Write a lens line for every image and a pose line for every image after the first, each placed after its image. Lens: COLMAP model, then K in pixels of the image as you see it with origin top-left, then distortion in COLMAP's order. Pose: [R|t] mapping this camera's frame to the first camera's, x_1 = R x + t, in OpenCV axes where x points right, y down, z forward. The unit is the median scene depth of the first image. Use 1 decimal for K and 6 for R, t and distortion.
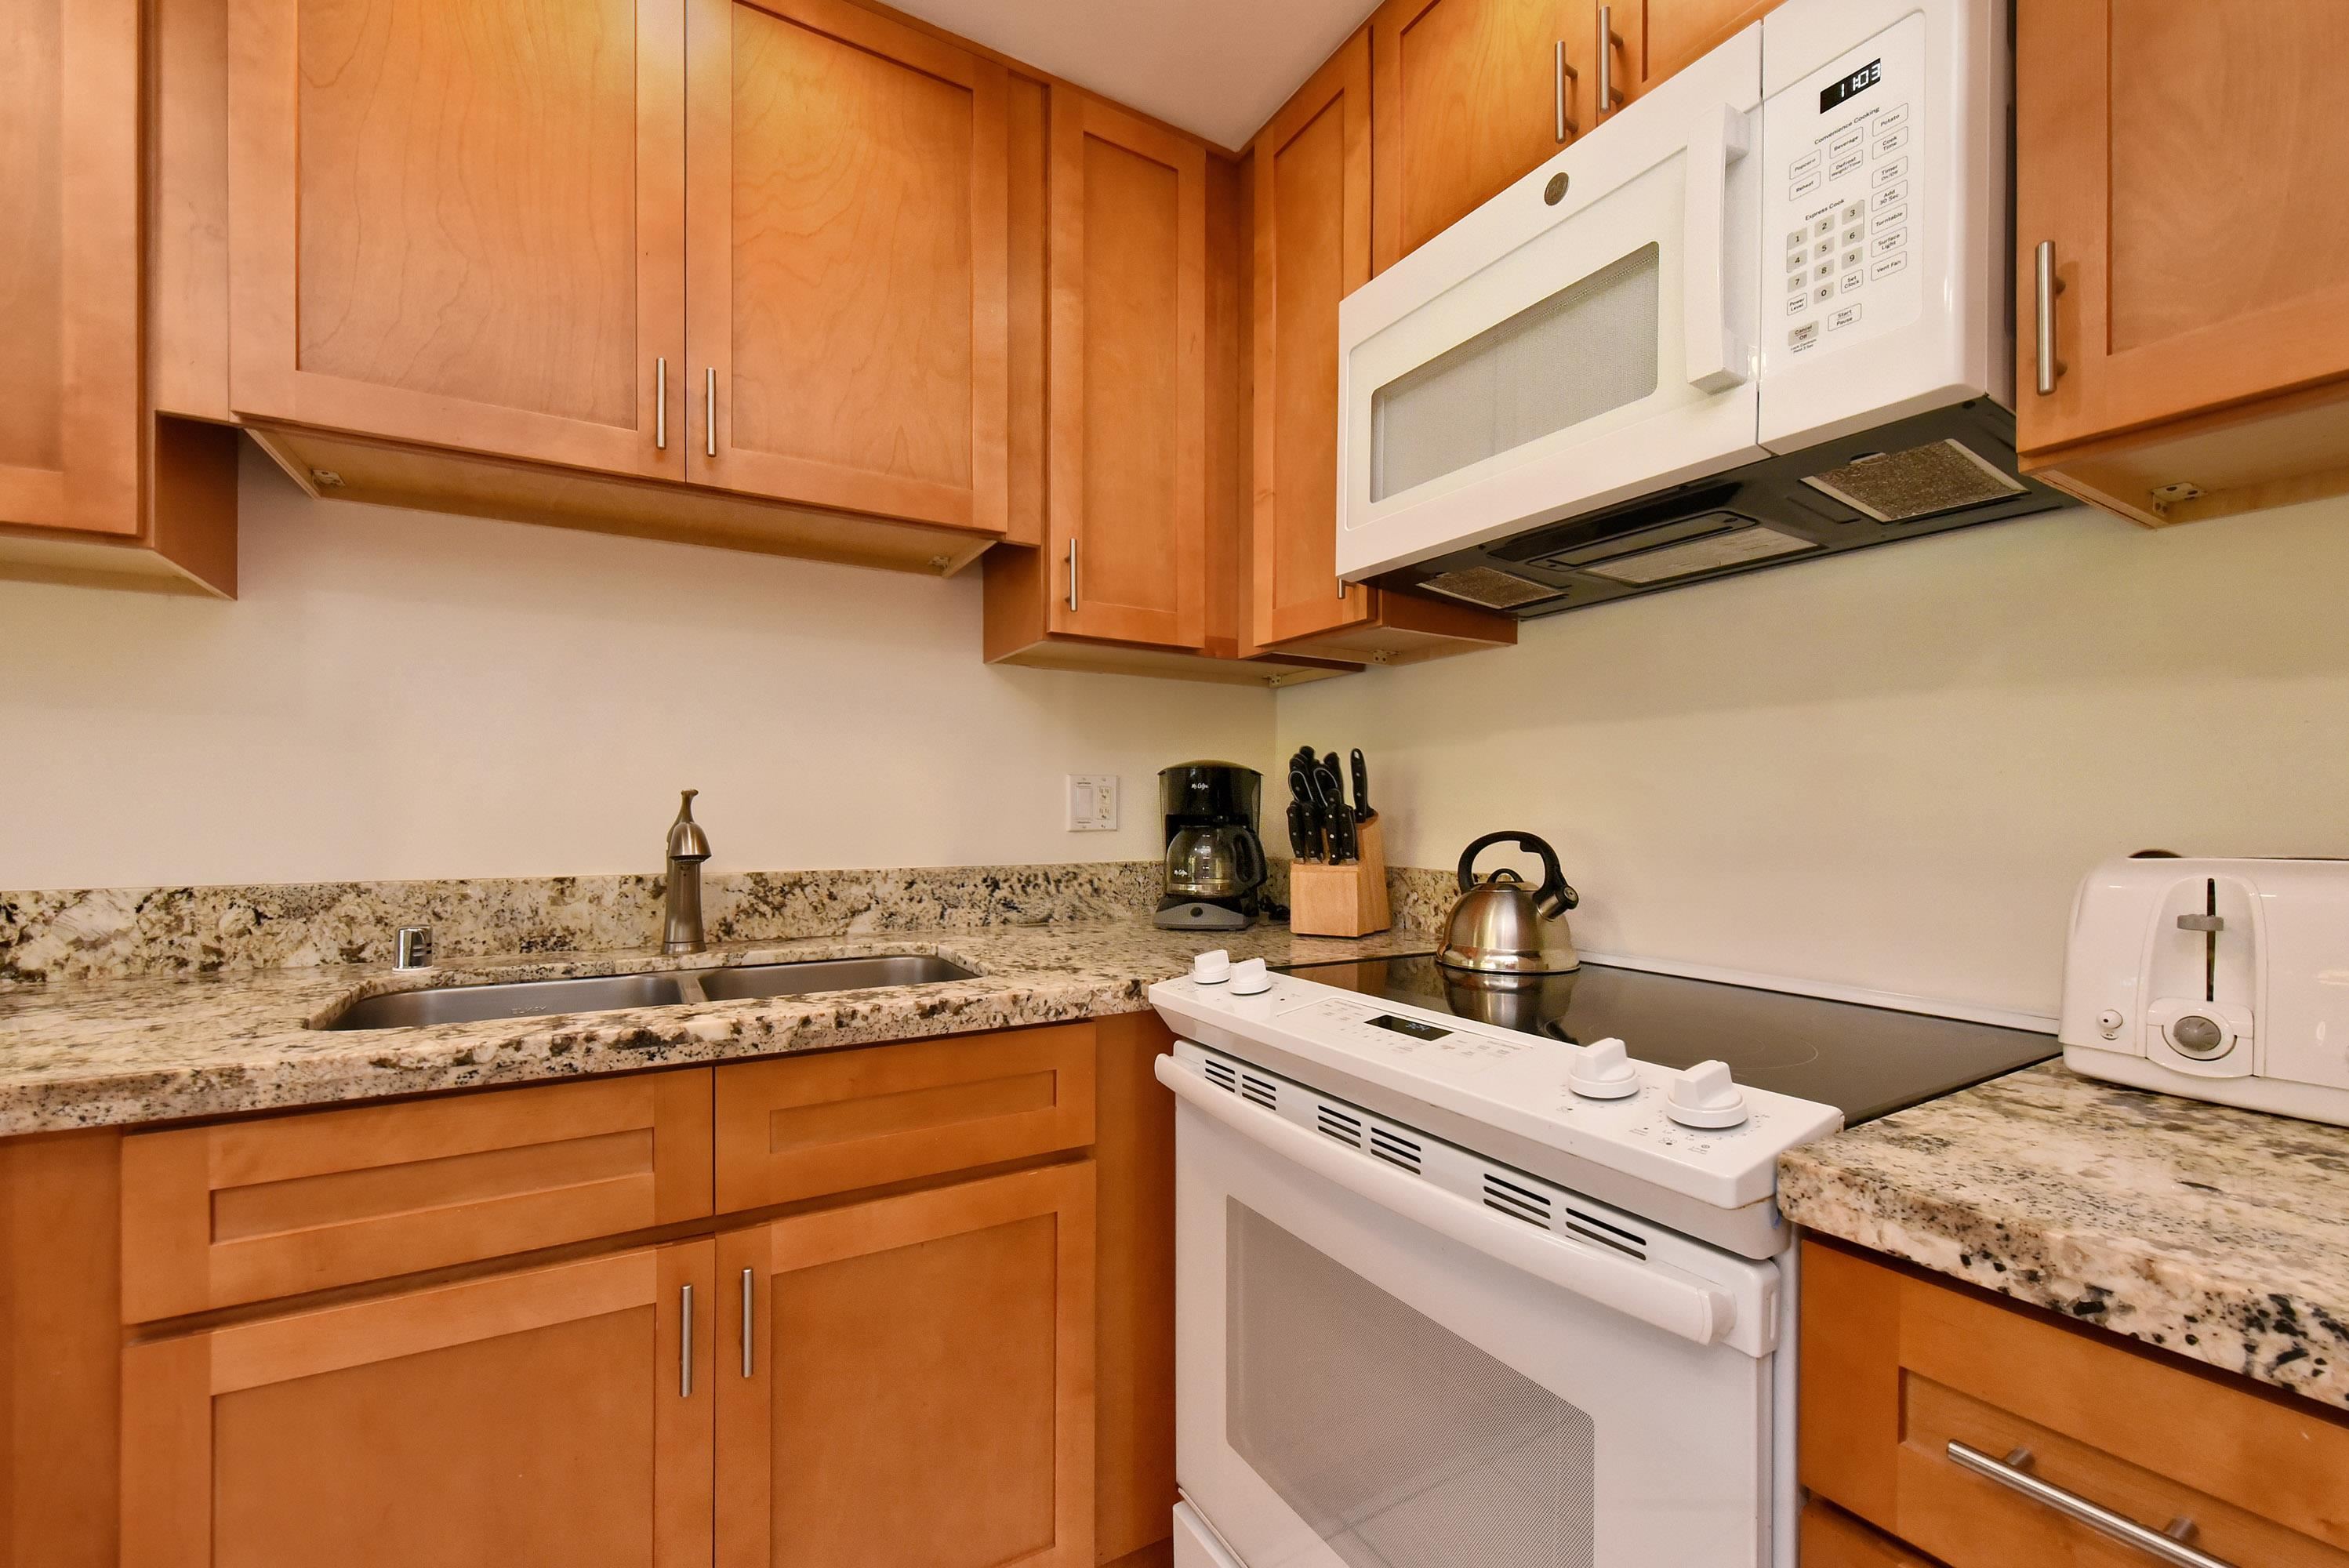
lens RADIAL K [[956.1, 0, 1160.4], [0, 956.1, 821.3], [0, 0, 1]] dist [0.003534, -0.002220]
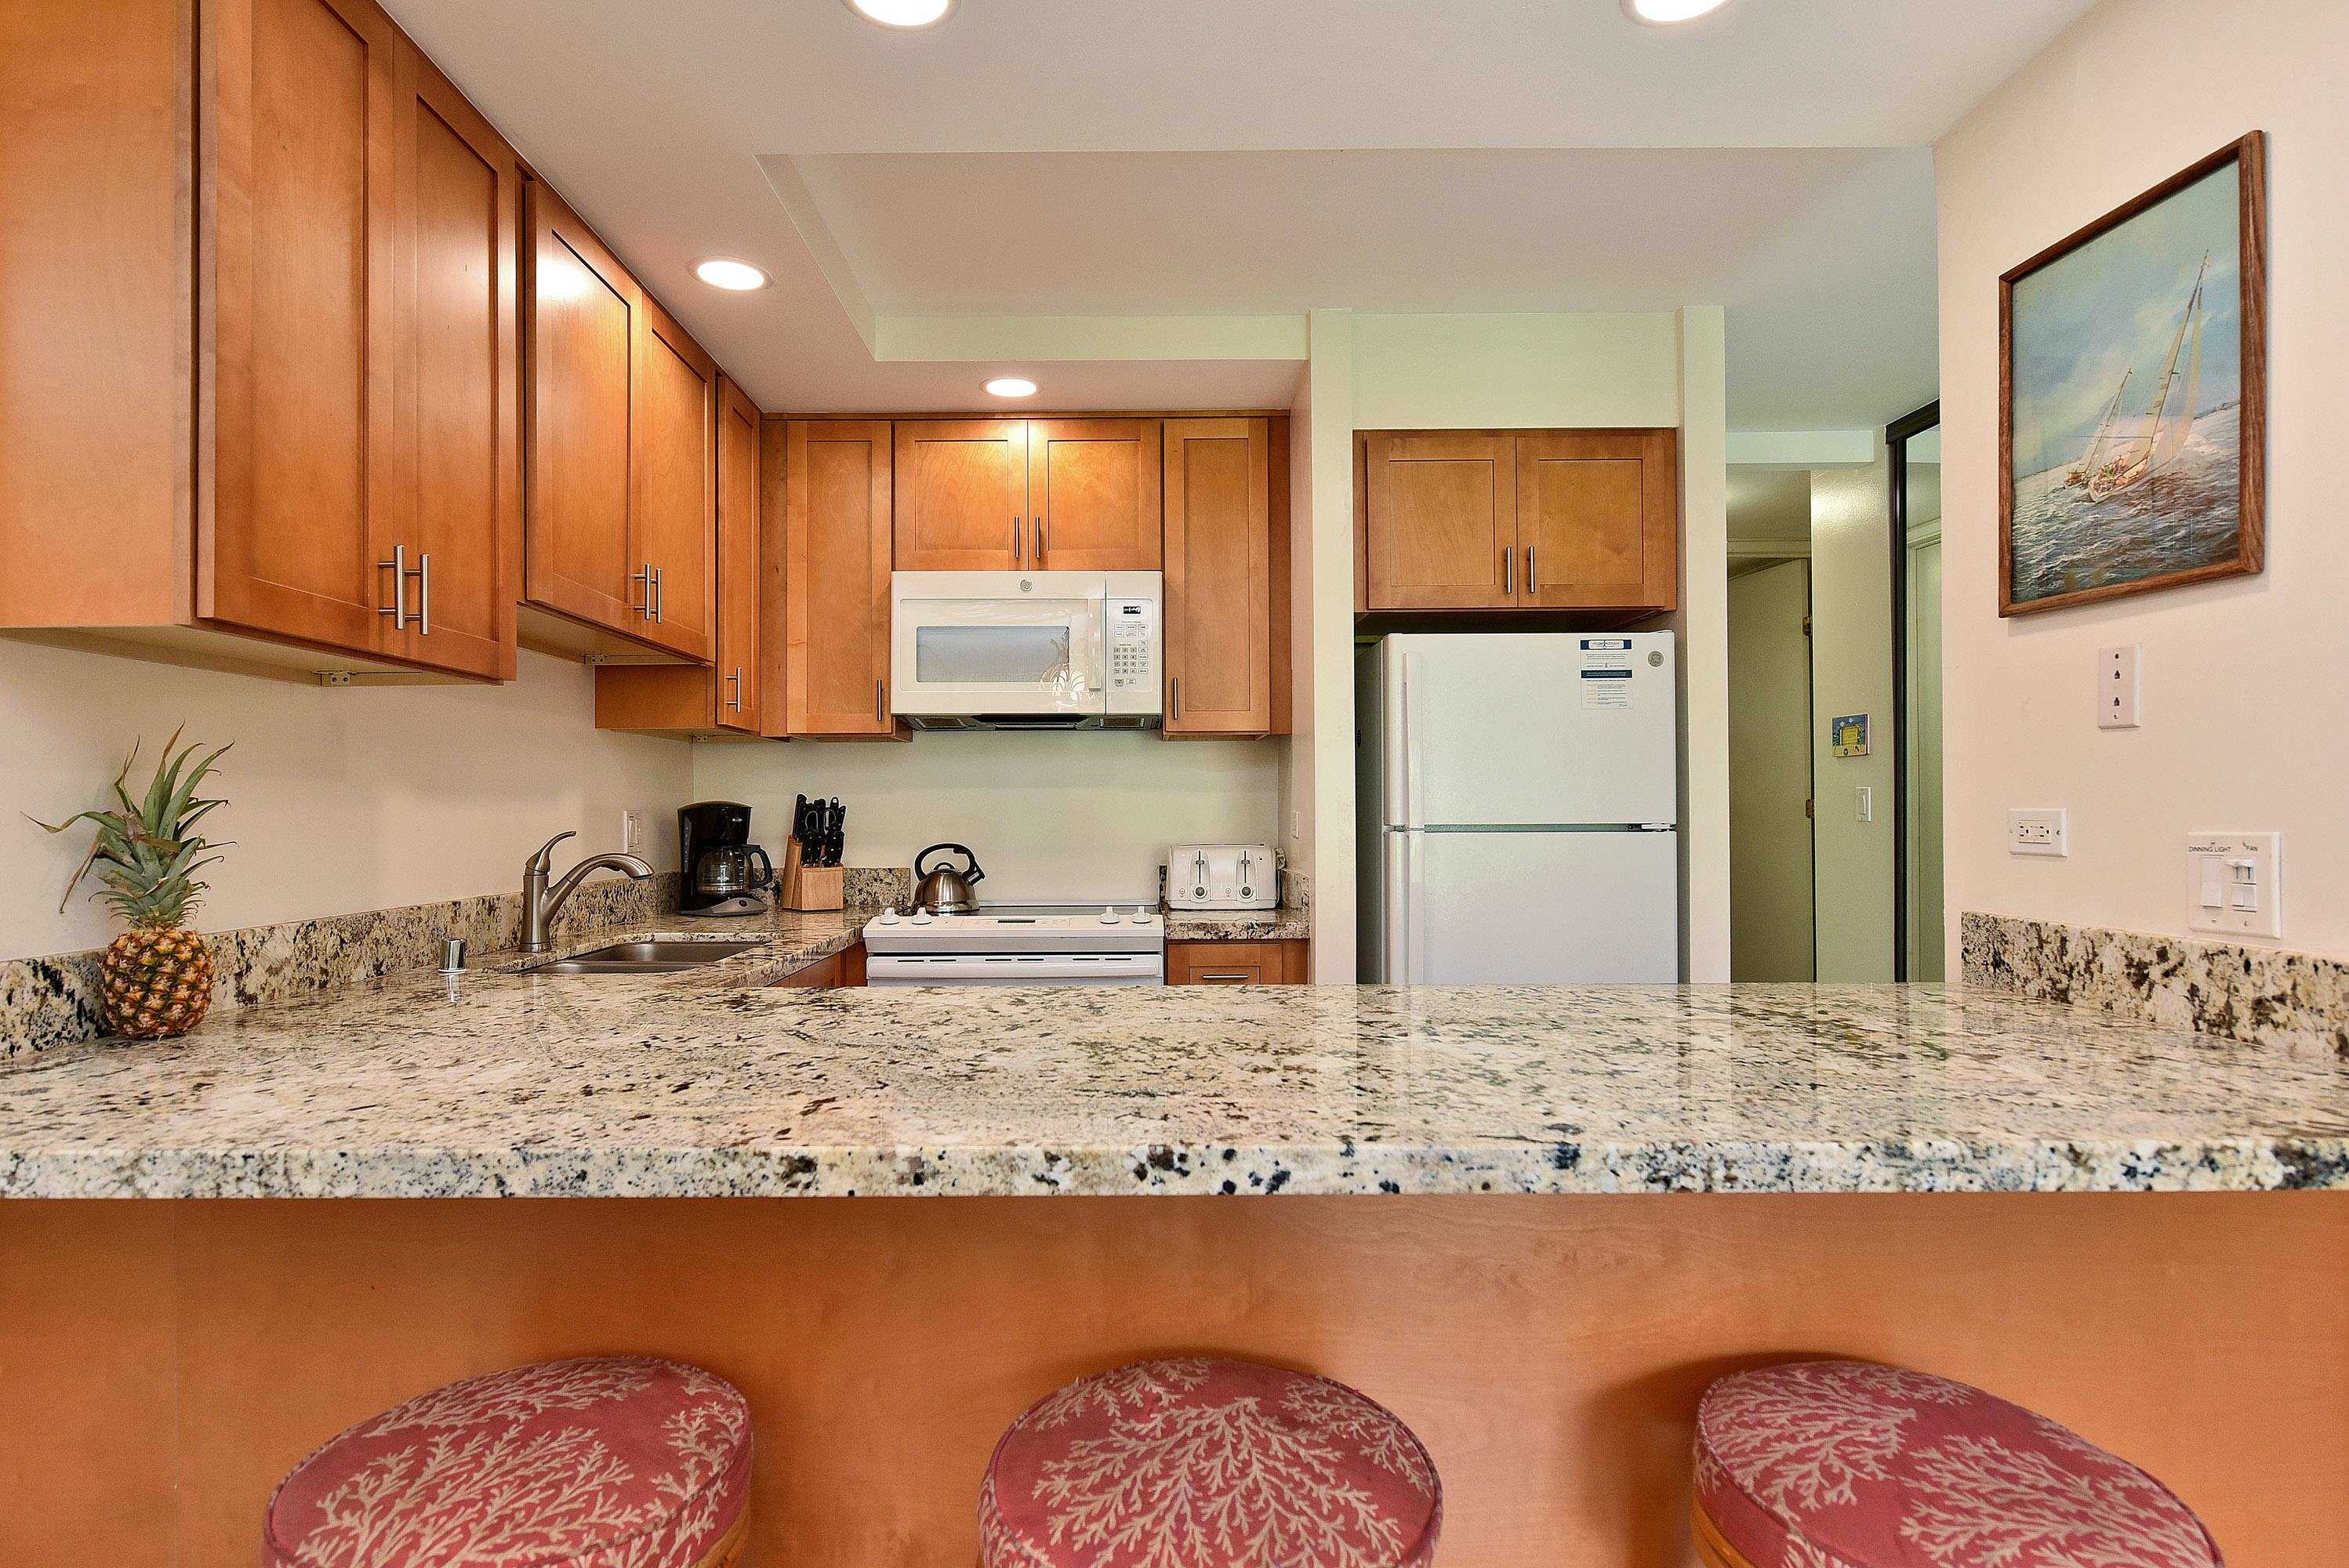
lens RADIAL K [[1279.6, 0, 1211.0], [0, 1279.6, 779.9], [0, 0, 1]] dist [-0.000850, -0.001239]
pose [[0.434782, 0.021063, 0.900290, -1.924620], [0.009362, 0.999567, -0.027907, -0.046834], [-0.900487, 0.020562, 0.434396, -0.663783]]
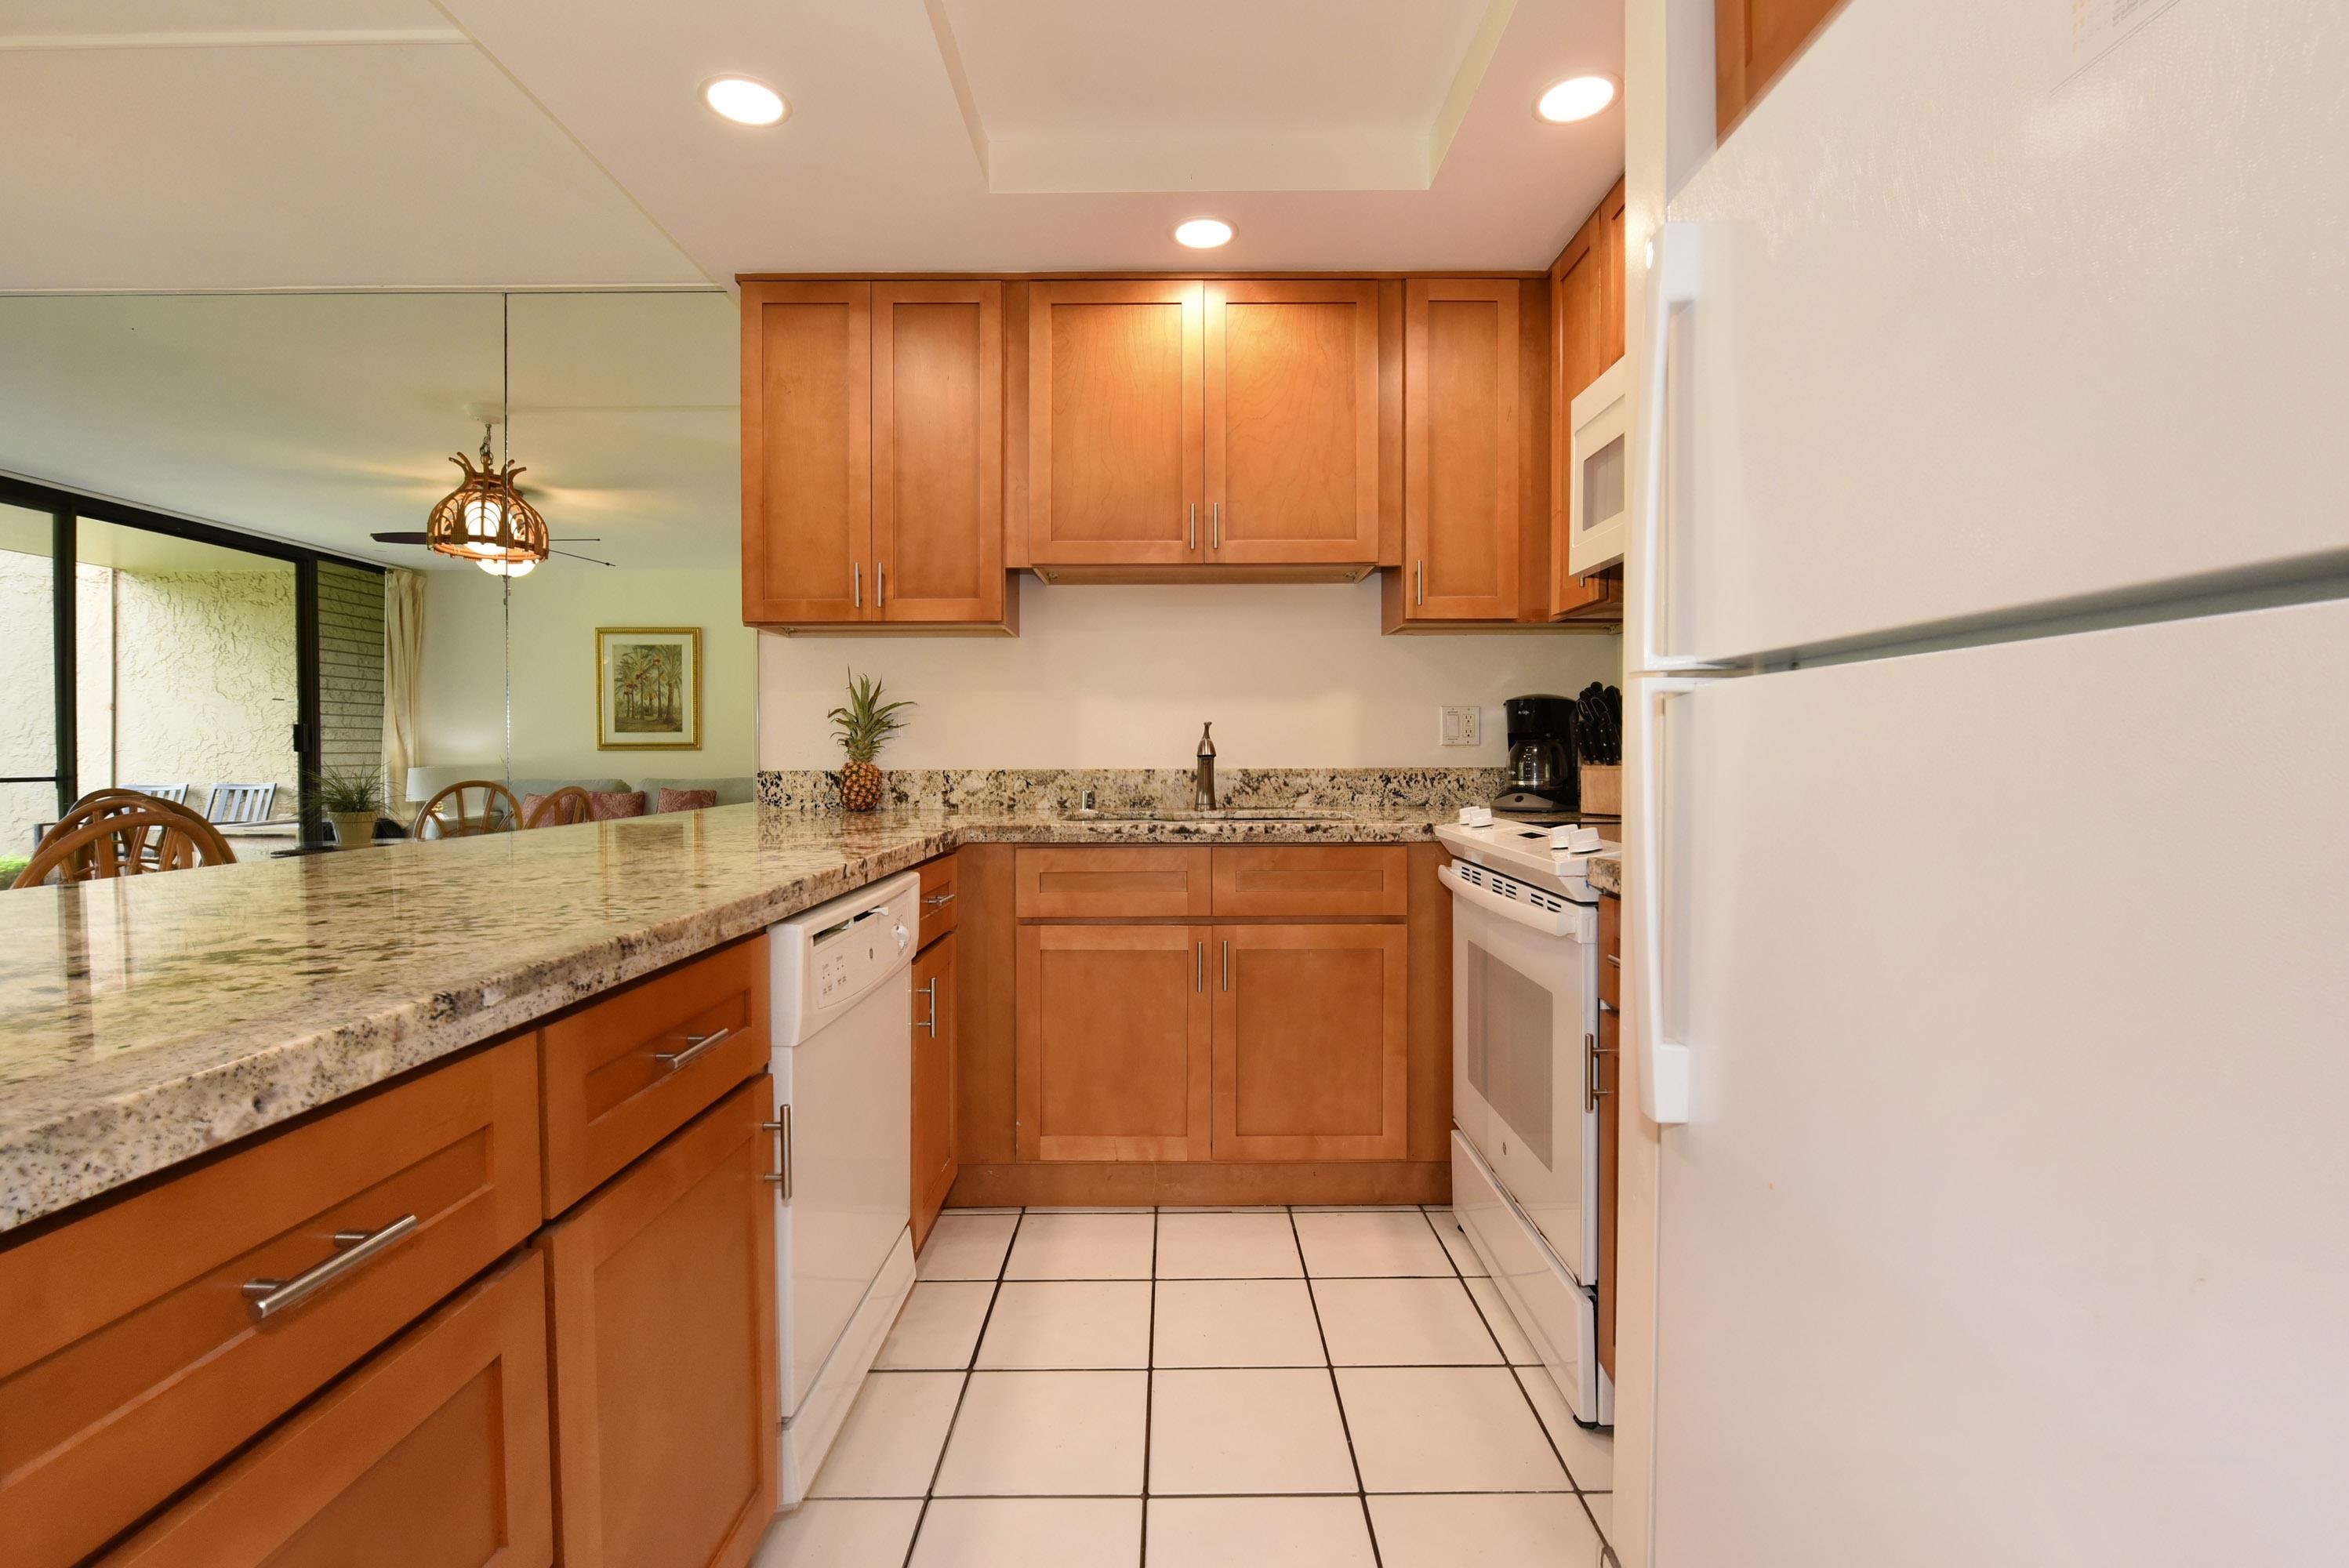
lens RADIAL K [[1034.4, 0, 1185.8], [0, 1034.4, 738.7], [0, 0, 1]] dist [-0.010407, 0.001302]
pose [[0.872618, -0.011562, -0.488267, 0.502078], [0.002056, 0.999798, -0.020000, 0.046216], [0.488400, 0.016448, 0.872465, -0.858465]]
